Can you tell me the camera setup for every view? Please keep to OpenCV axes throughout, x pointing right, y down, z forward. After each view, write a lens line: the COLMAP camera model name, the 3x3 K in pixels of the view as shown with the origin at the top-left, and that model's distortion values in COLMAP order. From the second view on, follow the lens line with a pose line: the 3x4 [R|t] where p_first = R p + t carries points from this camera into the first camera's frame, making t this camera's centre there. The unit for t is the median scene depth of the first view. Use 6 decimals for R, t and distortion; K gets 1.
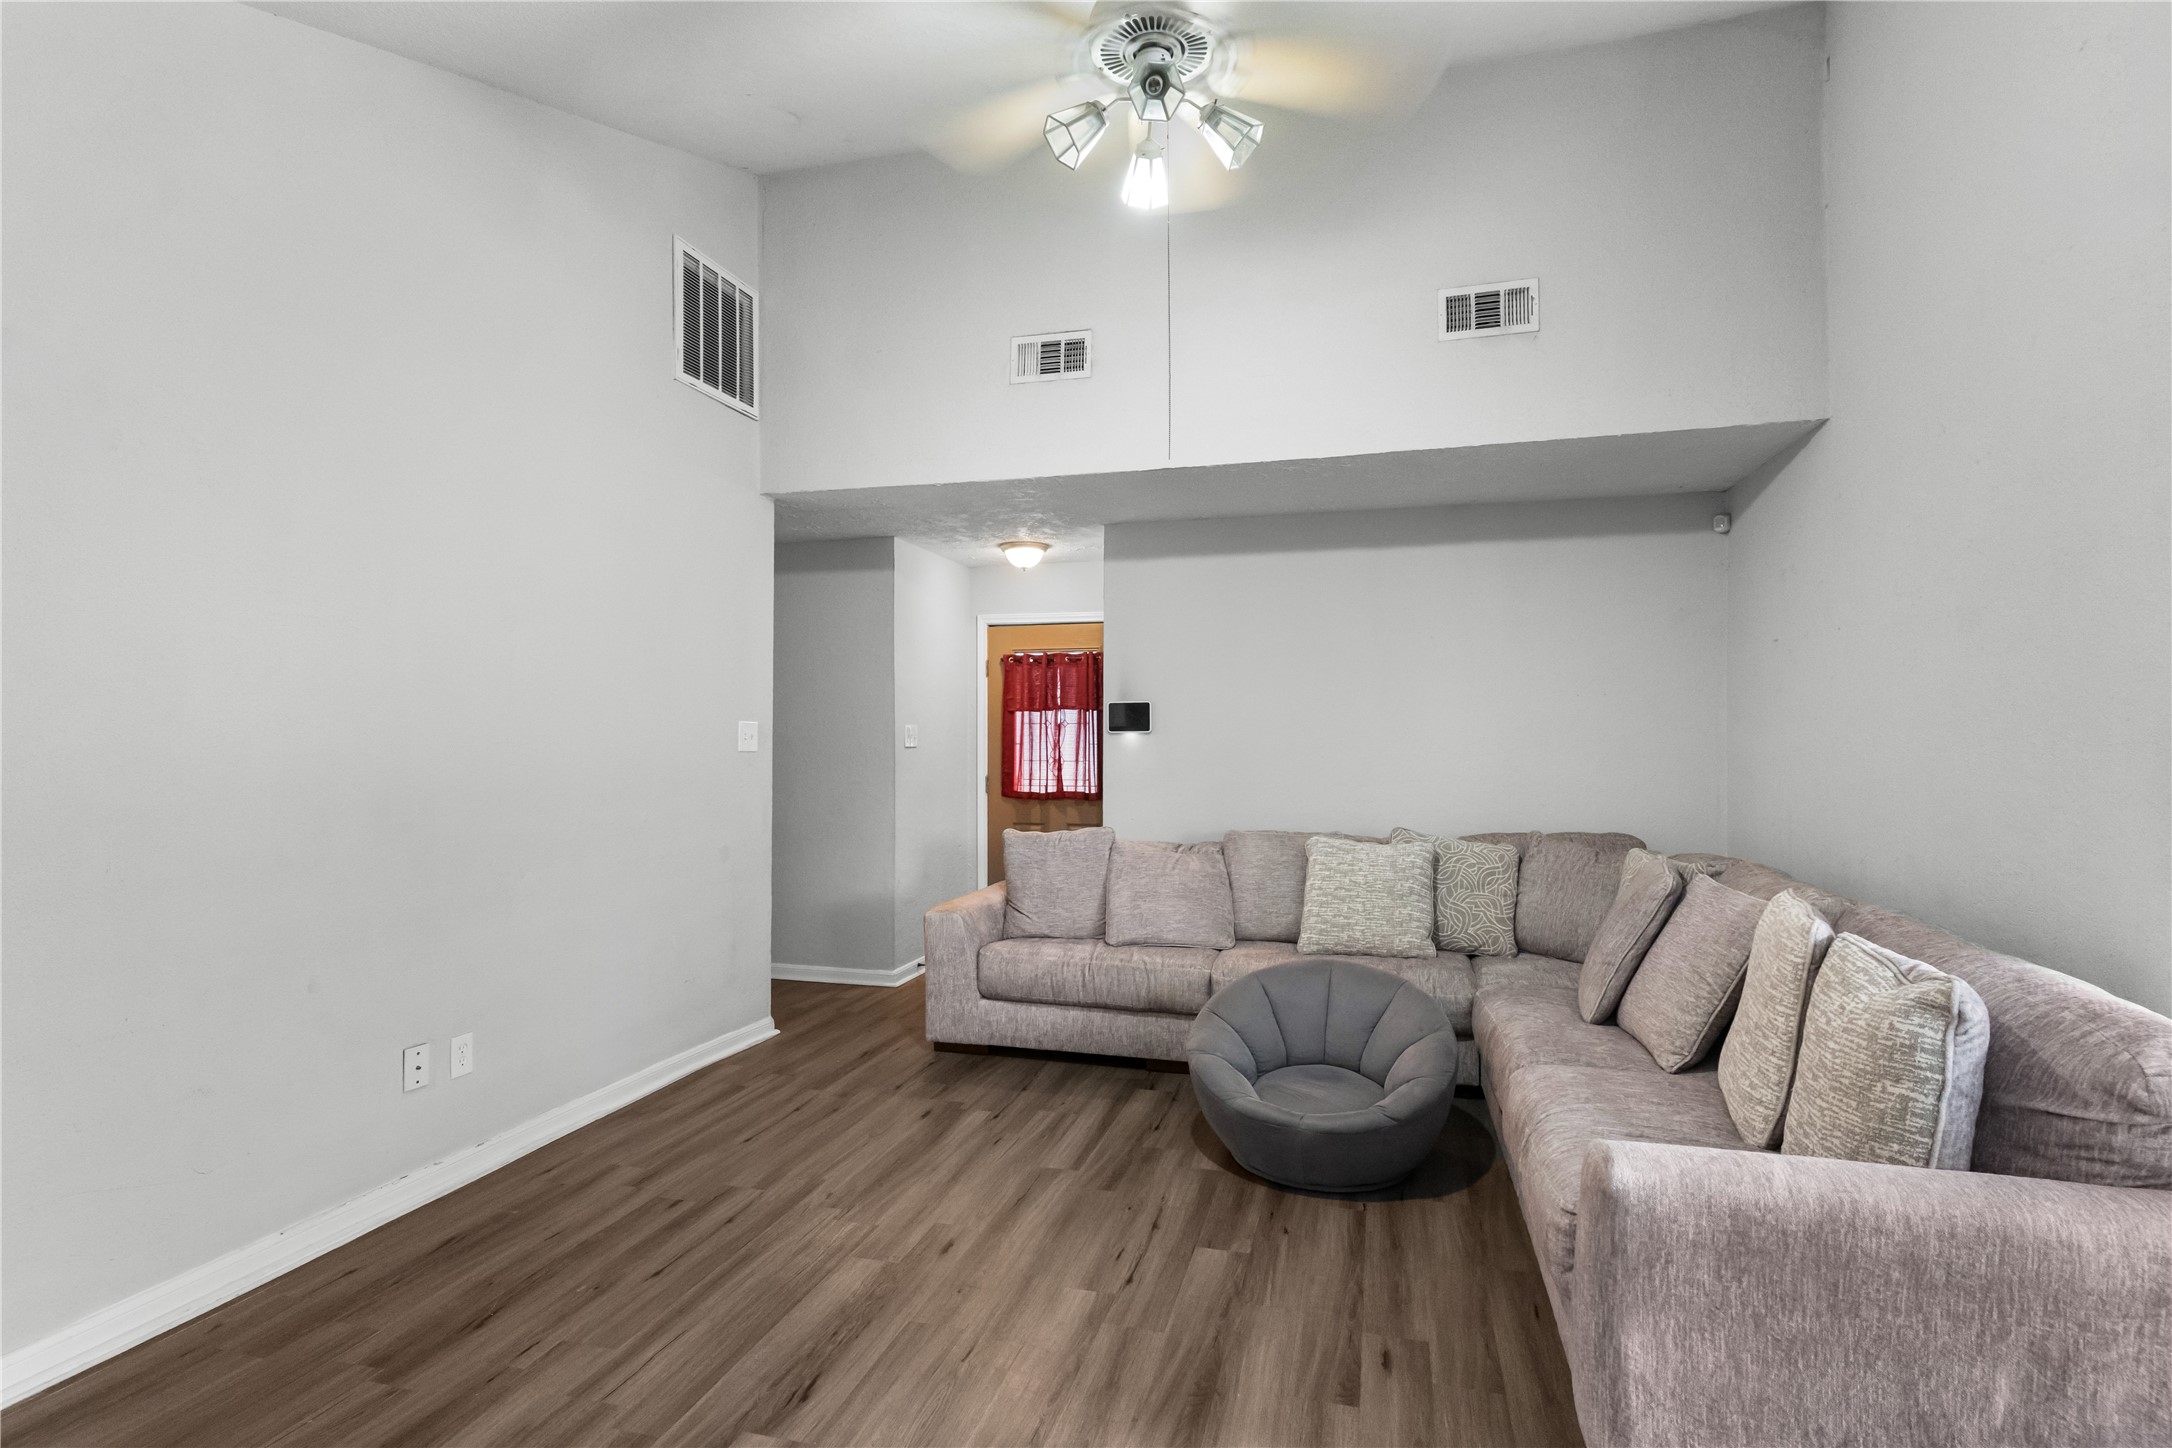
lens RADIAL K [[1080.3, 0, 1075.8], [0, 1080.3, 739.9], [0, 0, 1]] dist [-0.002534, 0.009173]
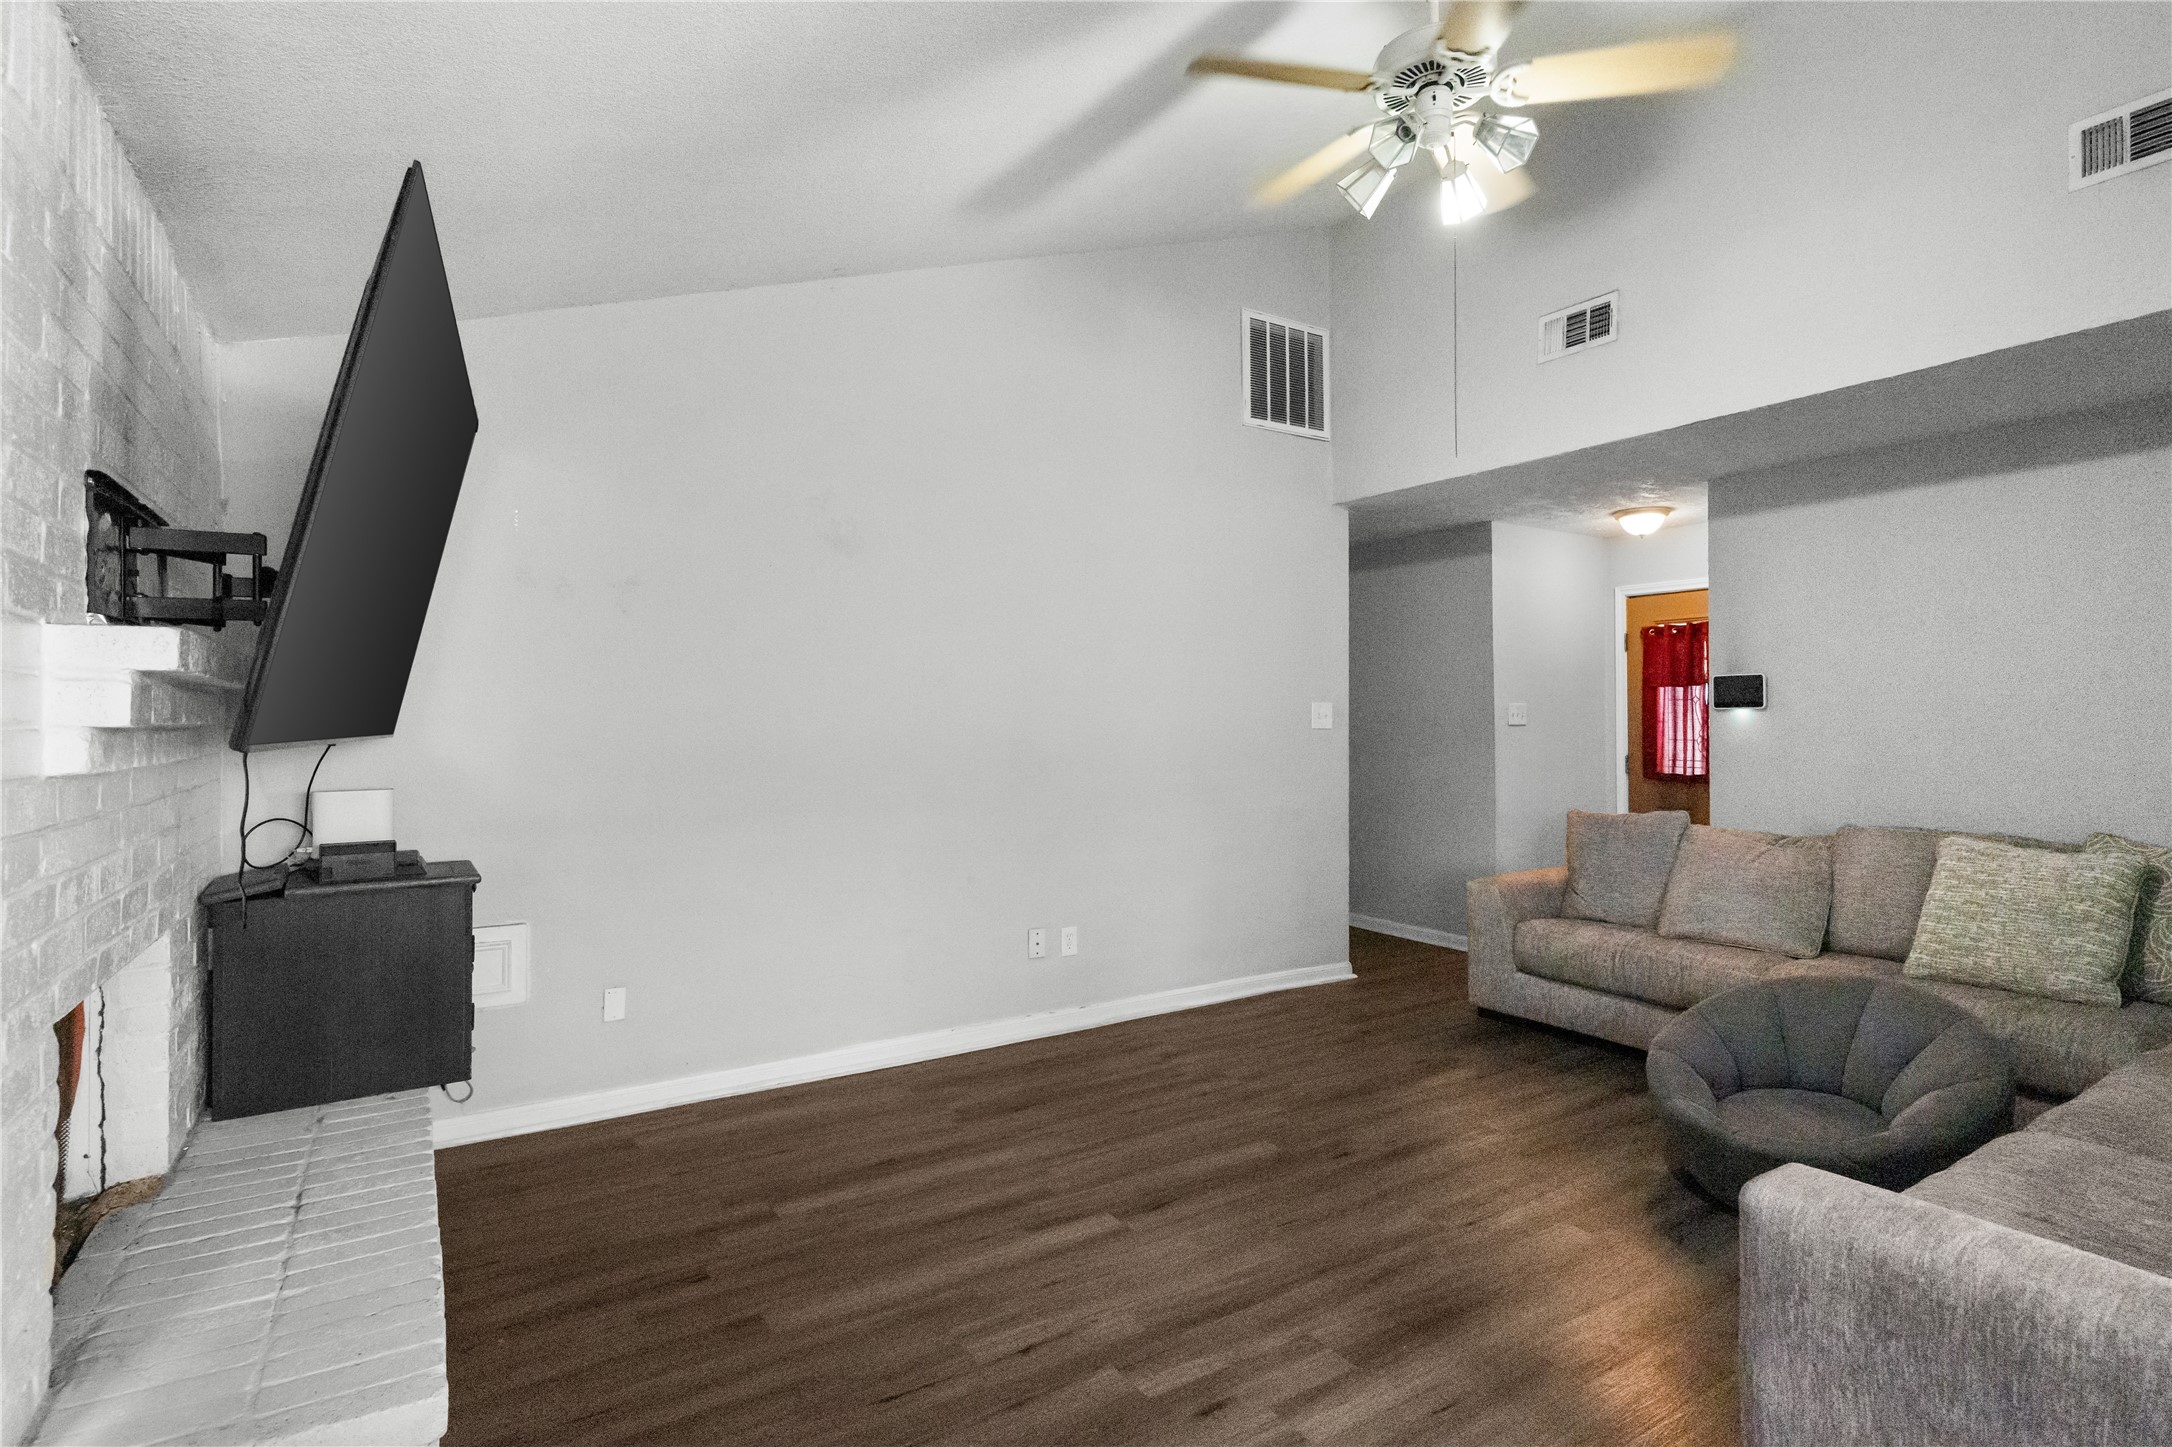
lens RADIAL K [[1061.5, 0, 1086.0], [0, 1061.5, 723.5], [0, 0, 1]] dist [0.003224, 0.000718]
pose [[0.747779, -0.000111, -0.663948, 0.276783], [0.003294, 0.999988, 0.003542, 0.000311], [0.663939, -0.004835, 0.747771, -0.021046]]
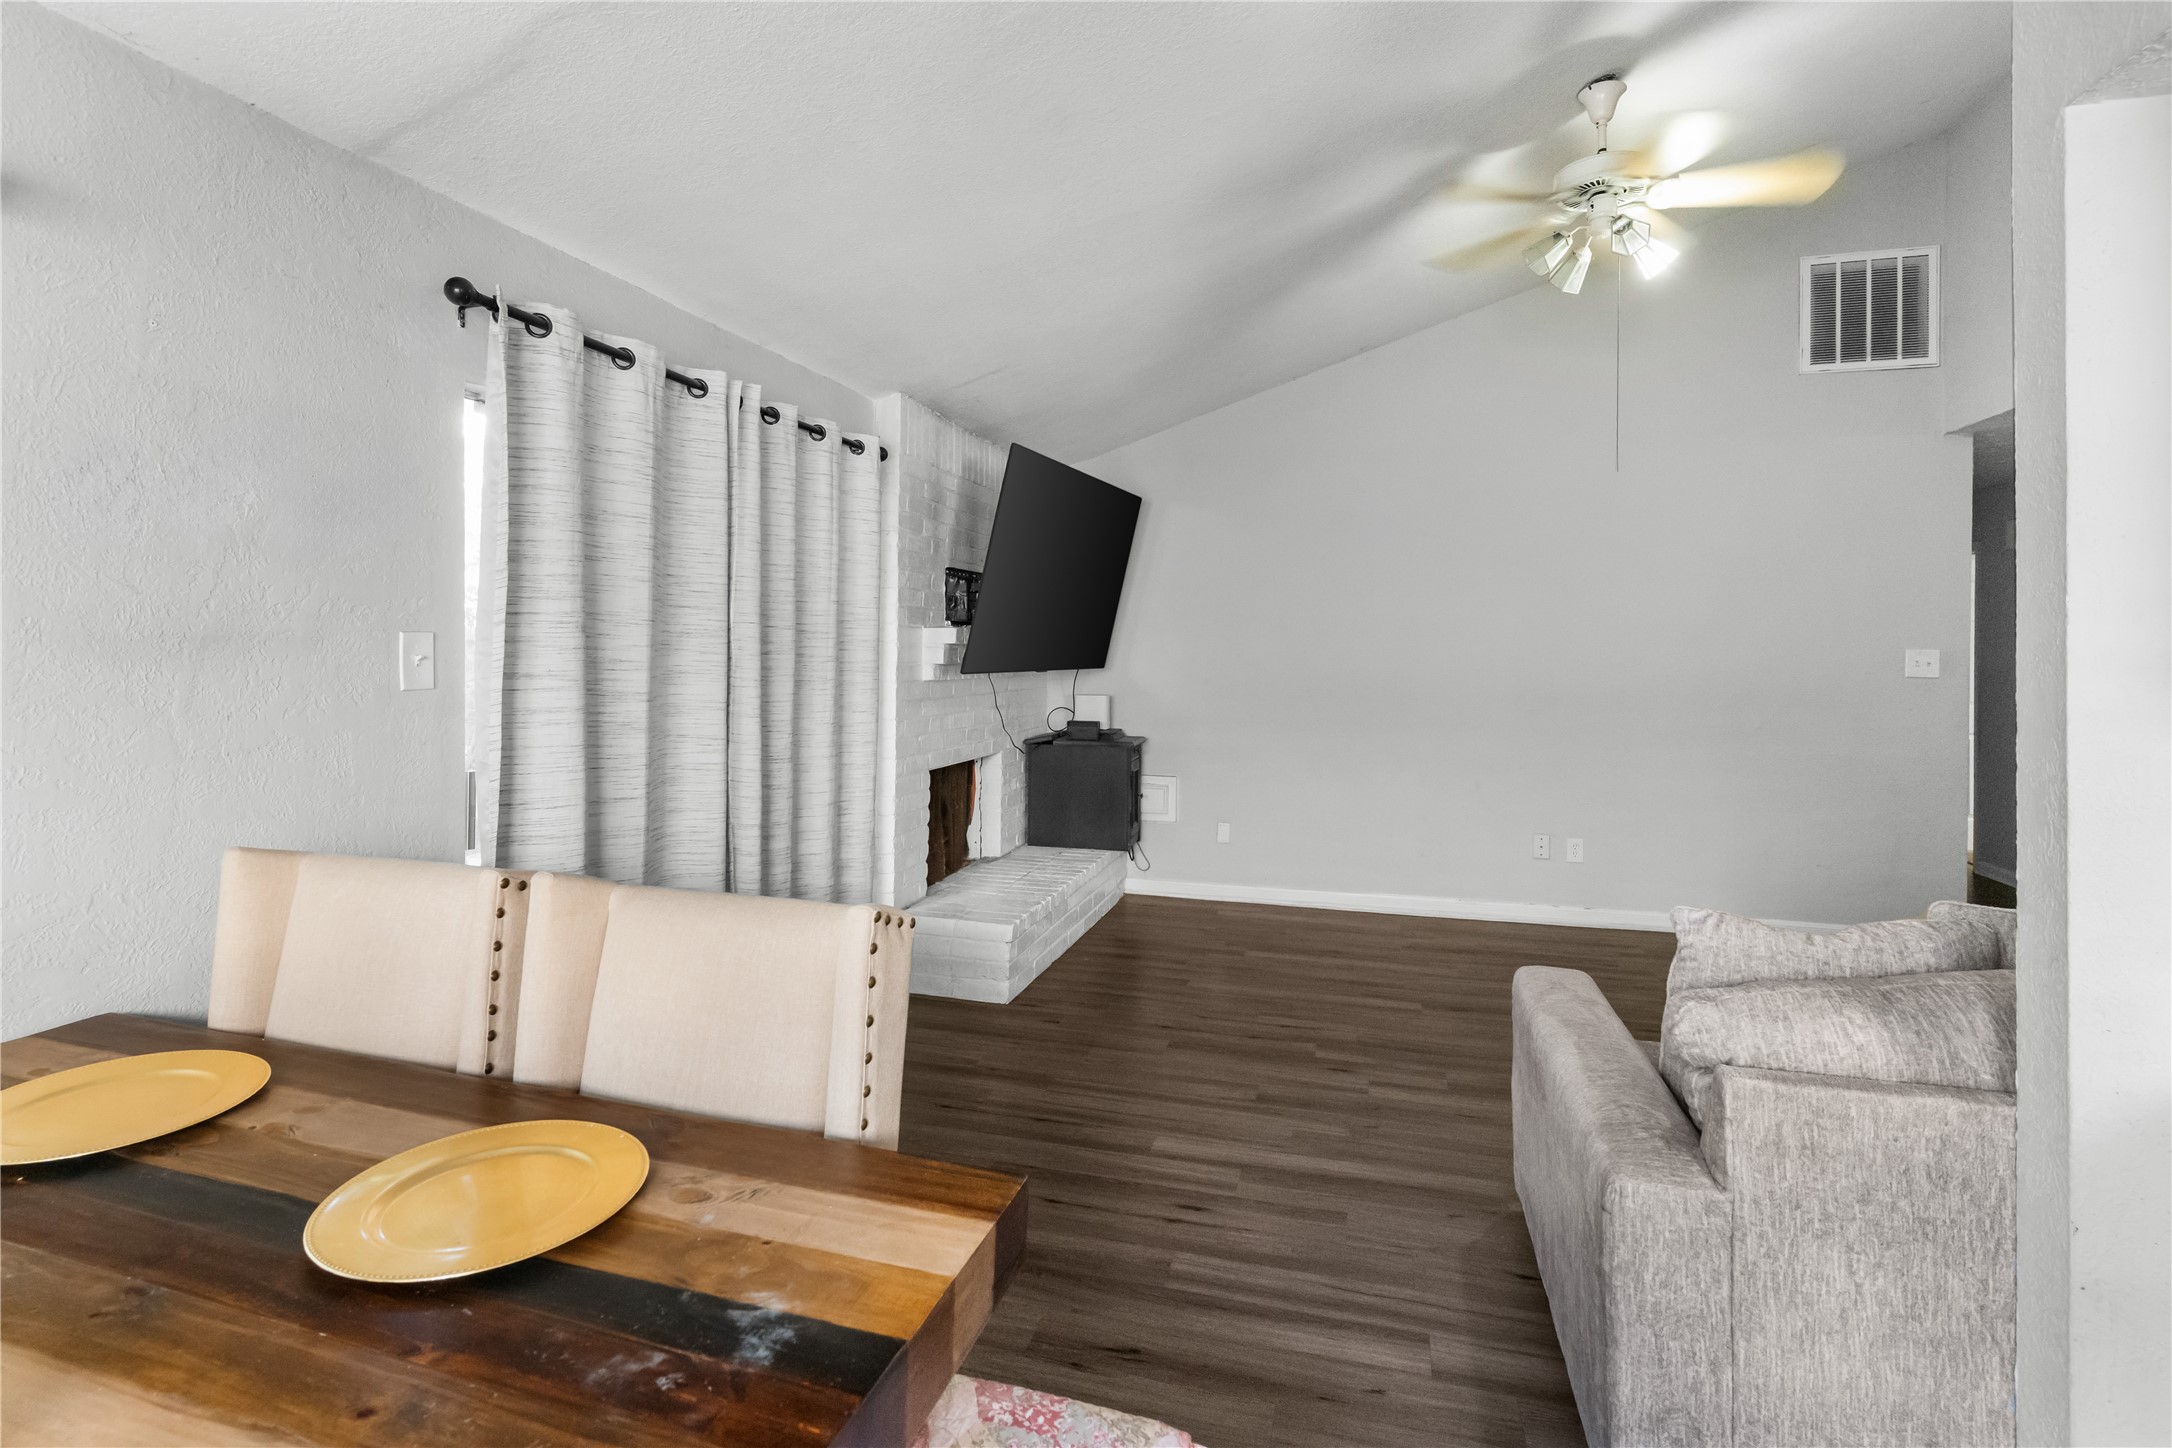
lens RADIAL K [[1045.1, 0, 1075.2], [0, 1045.1, 674.7], [0, 0, 1]] dist [0.001744, 0.000388]
pose [[-0.002499, 0.022188, -0.999751, 0.783023], [-0.005701, 0.999737, 0.022202, -0.010790], [0.999981, 0.005755, -0.002372, 0.161841]]
